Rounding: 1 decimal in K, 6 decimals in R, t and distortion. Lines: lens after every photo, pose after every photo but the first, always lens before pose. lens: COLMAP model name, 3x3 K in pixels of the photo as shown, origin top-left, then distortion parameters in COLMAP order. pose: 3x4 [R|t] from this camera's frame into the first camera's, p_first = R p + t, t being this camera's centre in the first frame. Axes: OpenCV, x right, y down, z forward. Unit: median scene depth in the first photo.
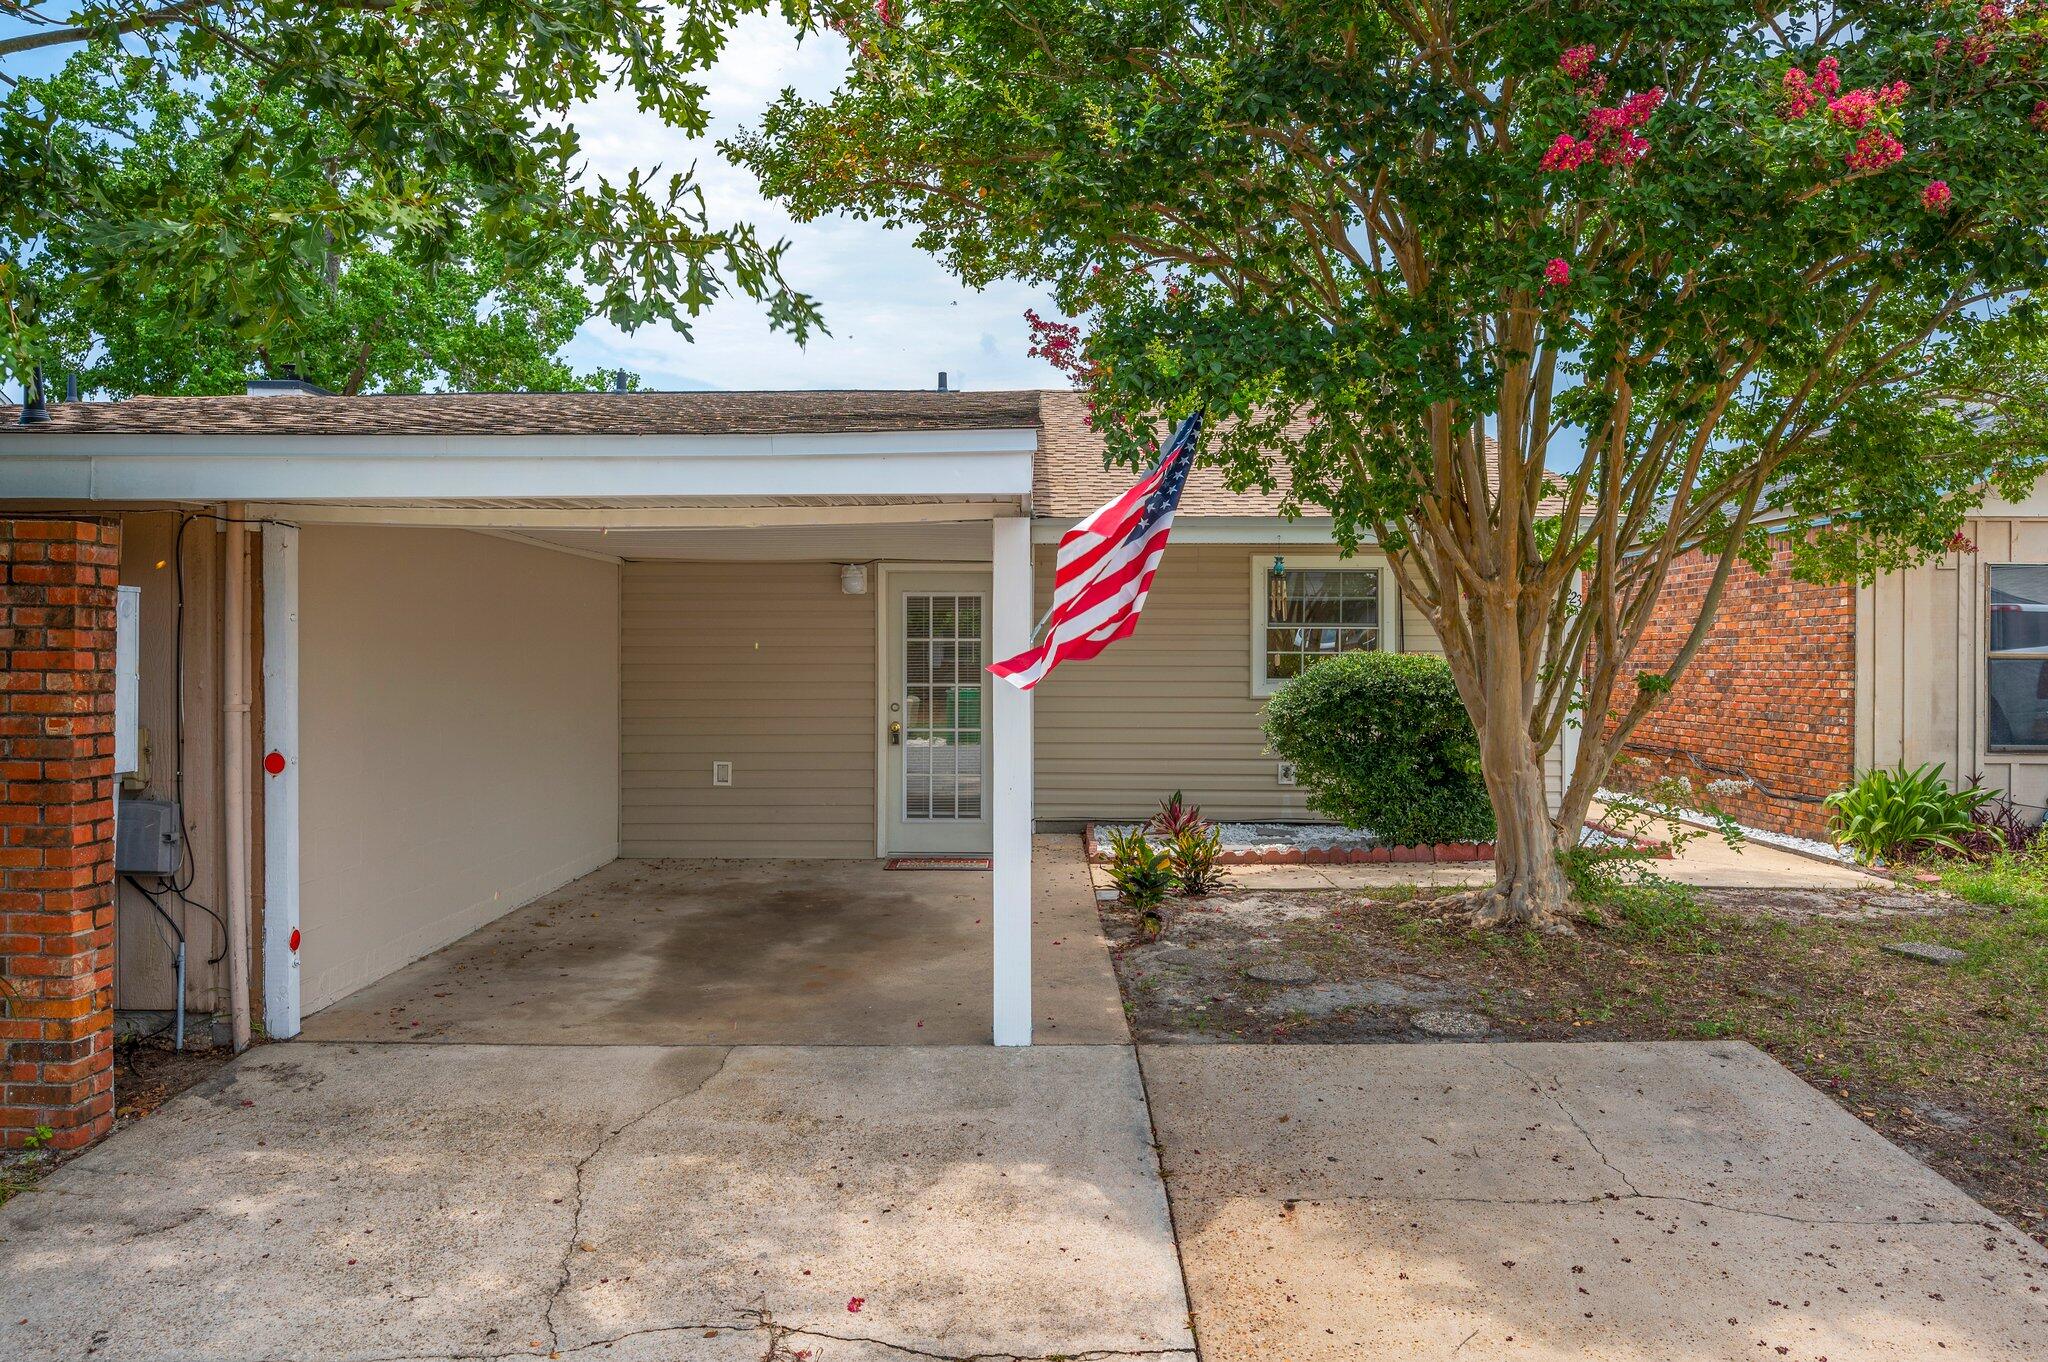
lens RADIAL K [[1394.8, 0, 1019.9], [0, 1394.8, 668.8], [0, 0, 1]] dist [-0.018462, 0.009754]
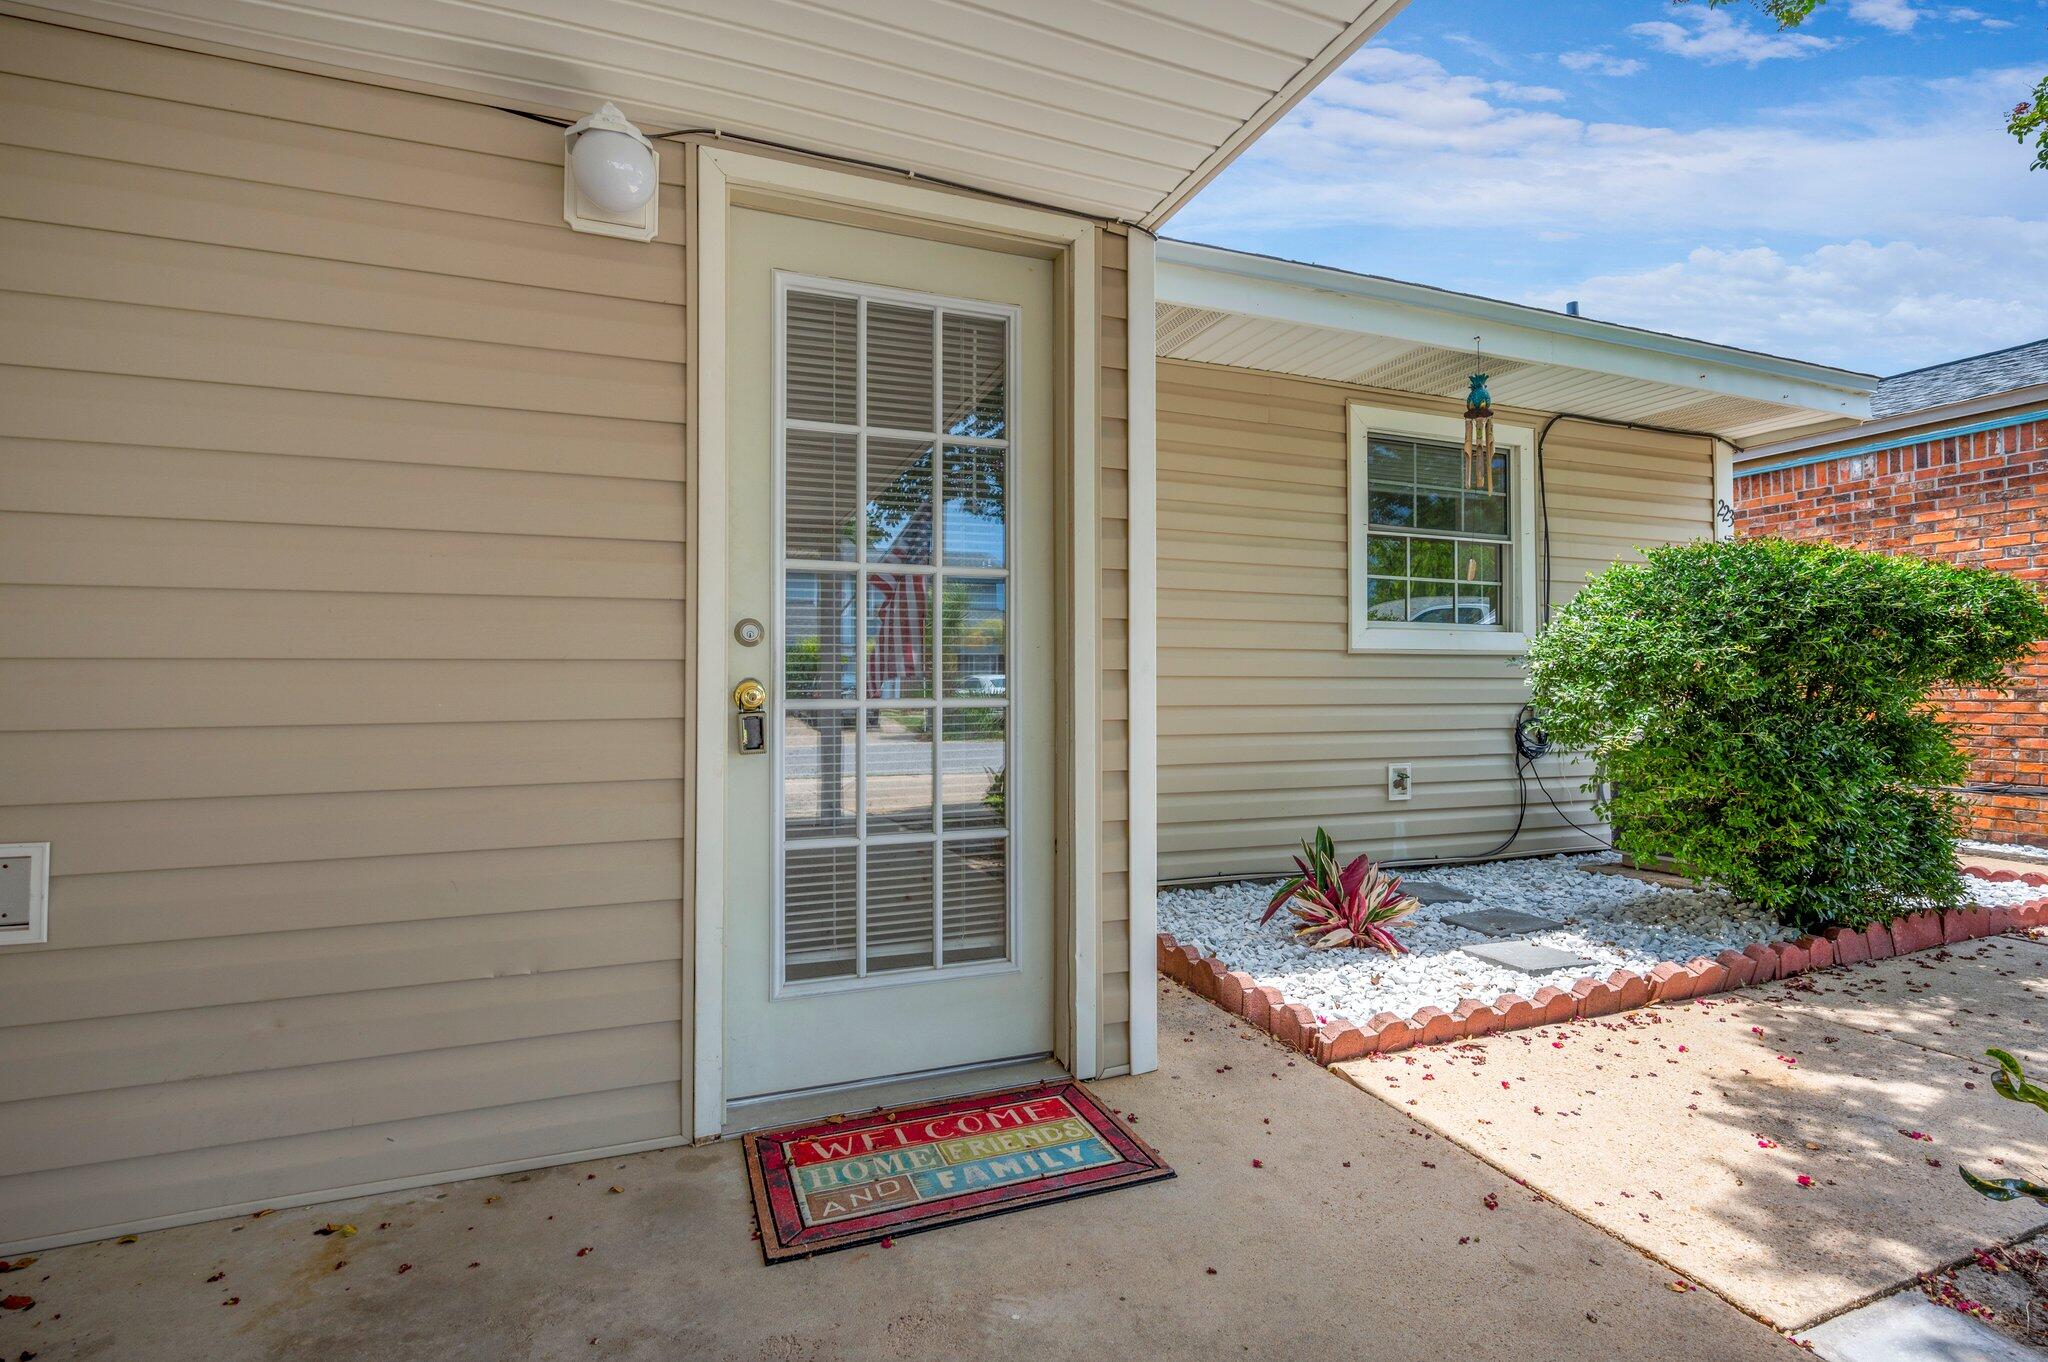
lens RADIAL K [[924.9, 0, 1030.0], [0, 924.9, 679.4], [0, 0, 1]] dist [-0.002884, -0.000013]
pose [[0.928662, 0.002996, 0.370914, -0.221401], [0.001577, 0.999926, -0.012026, 0.083366], [-0.370923, 0.011753, 0.928589, 1.603165]]
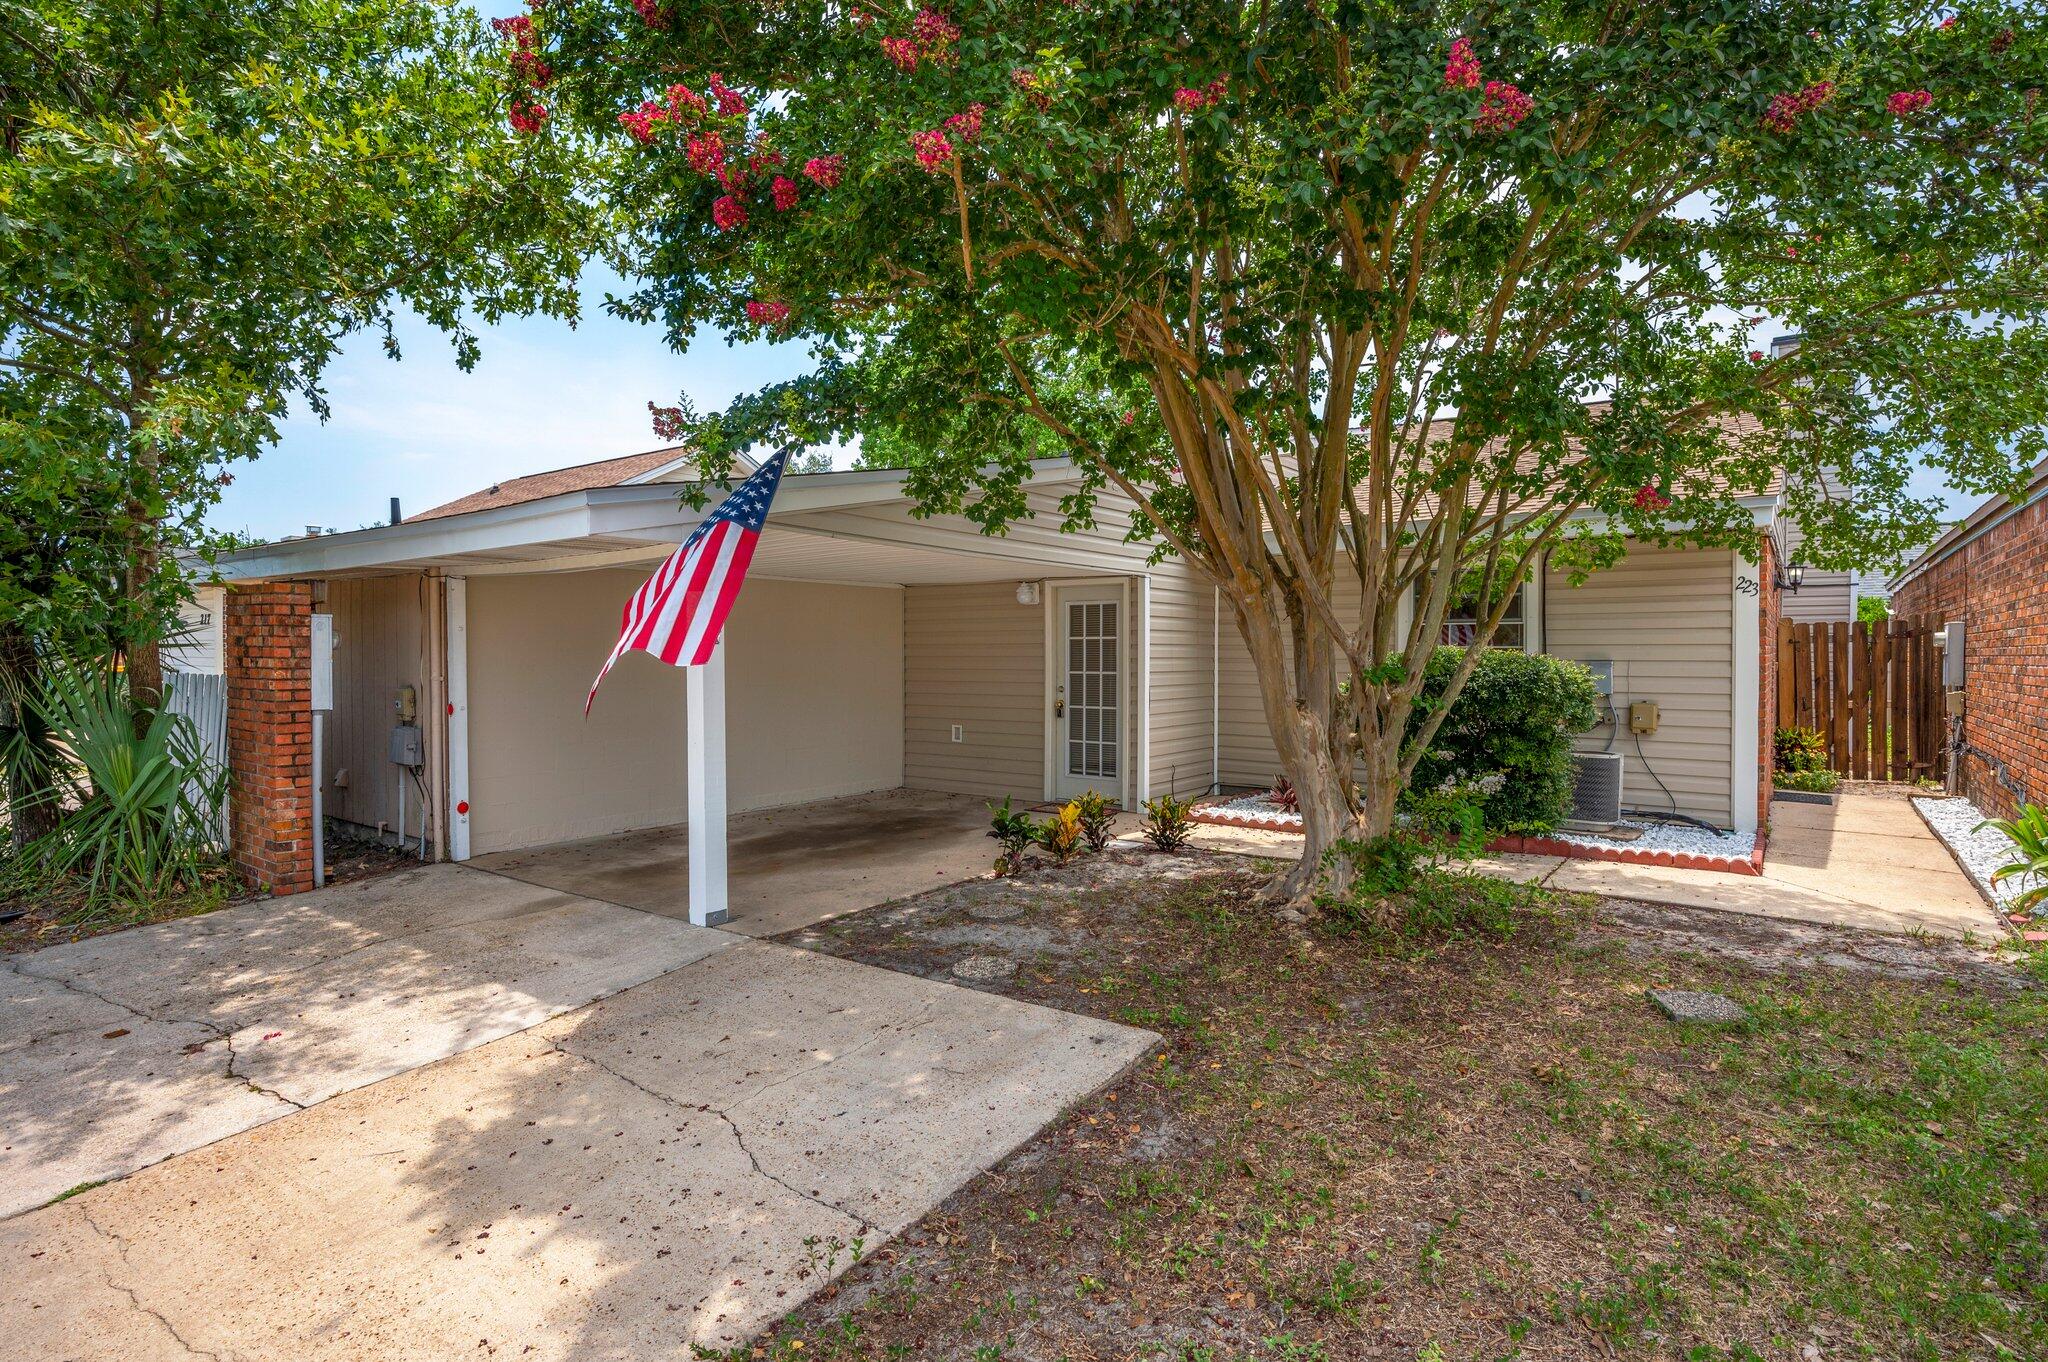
lens RADIAL K [[1039.4, 0, 1024.6], [0, 1039.4, 677.4], [0, 0, 1]] dist [-0.003399, -0.000727]
pose [[0.807483, 0.011463, -0.589780, 0.951629], [-0.003399, 0.999885, 0.014780, 0.003838], [0.589881, -0.009930, 0.807429, 0.377595]]
